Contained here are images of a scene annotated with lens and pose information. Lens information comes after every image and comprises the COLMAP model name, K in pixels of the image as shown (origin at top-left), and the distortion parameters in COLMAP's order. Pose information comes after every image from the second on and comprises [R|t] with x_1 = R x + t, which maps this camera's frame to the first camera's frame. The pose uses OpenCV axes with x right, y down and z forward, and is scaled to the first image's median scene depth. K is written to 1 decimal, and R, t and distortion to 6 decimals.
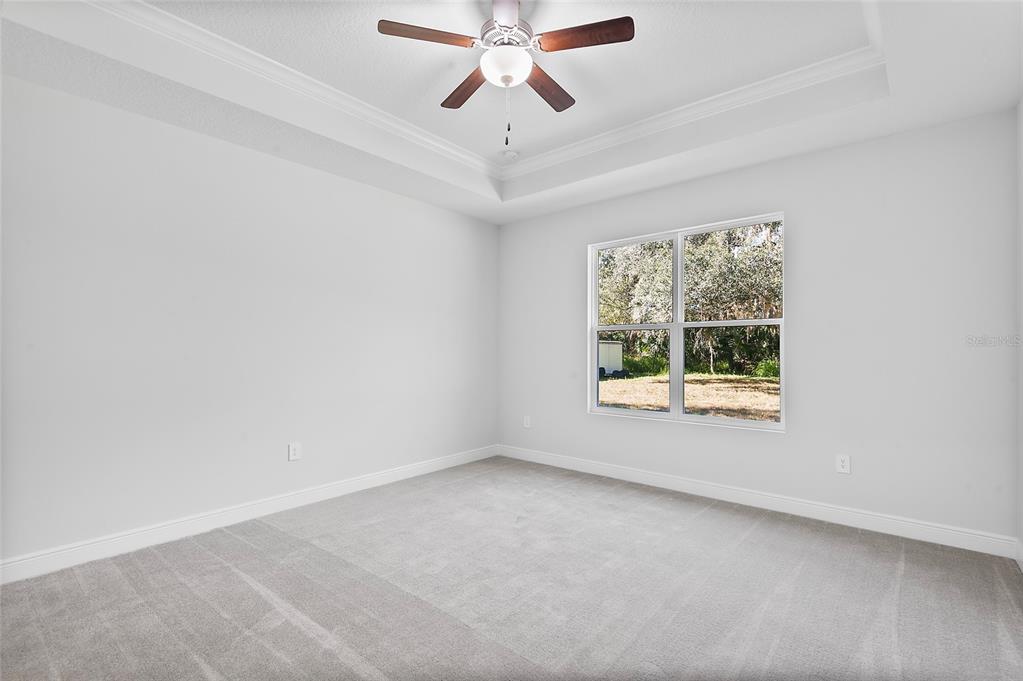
lens RADIAL K [[468.0, 0, 510.8], [0, 468.0, 342.7], [0, 0, 1]] dist [0.026926, -0.013623]
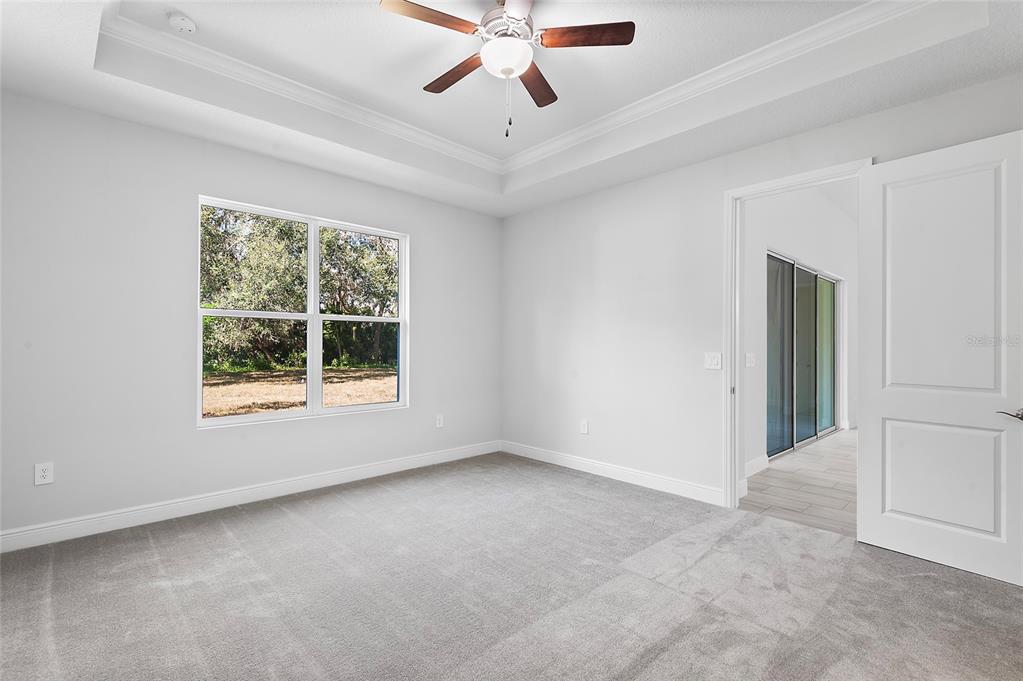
lens RADIAL K [[468.0, 0, 518.2], [0, 468.0, 343.8], [0, 0, 1]] dist [0.026926, -0.013623]
pose [[0.098739, 0.002099, 0.995111, -0.611668], [-0.021089, 0.999778, -0.000017, 0.008781], [-0.994890, -0.020984, 0.098762, 0.534766]]
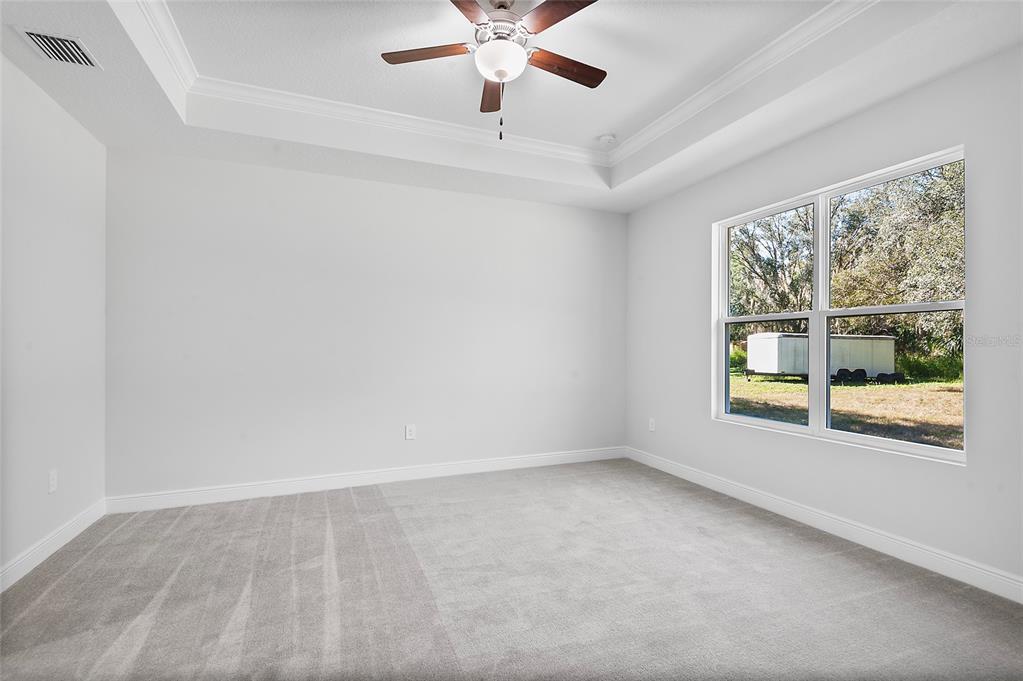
lens RADIAL K [[468.0, 0, 510.1], [0, 468.0, 338.5], [0, 0, 1]] dist [0.026926, -0.013623]
pose [[0.885284, -0.007656, -0.464988, 0.289631], [0.006532, 0.999971, -0.004029, 0.003635], [0.465005, 0.000529, 0.885308, 0.077539]]
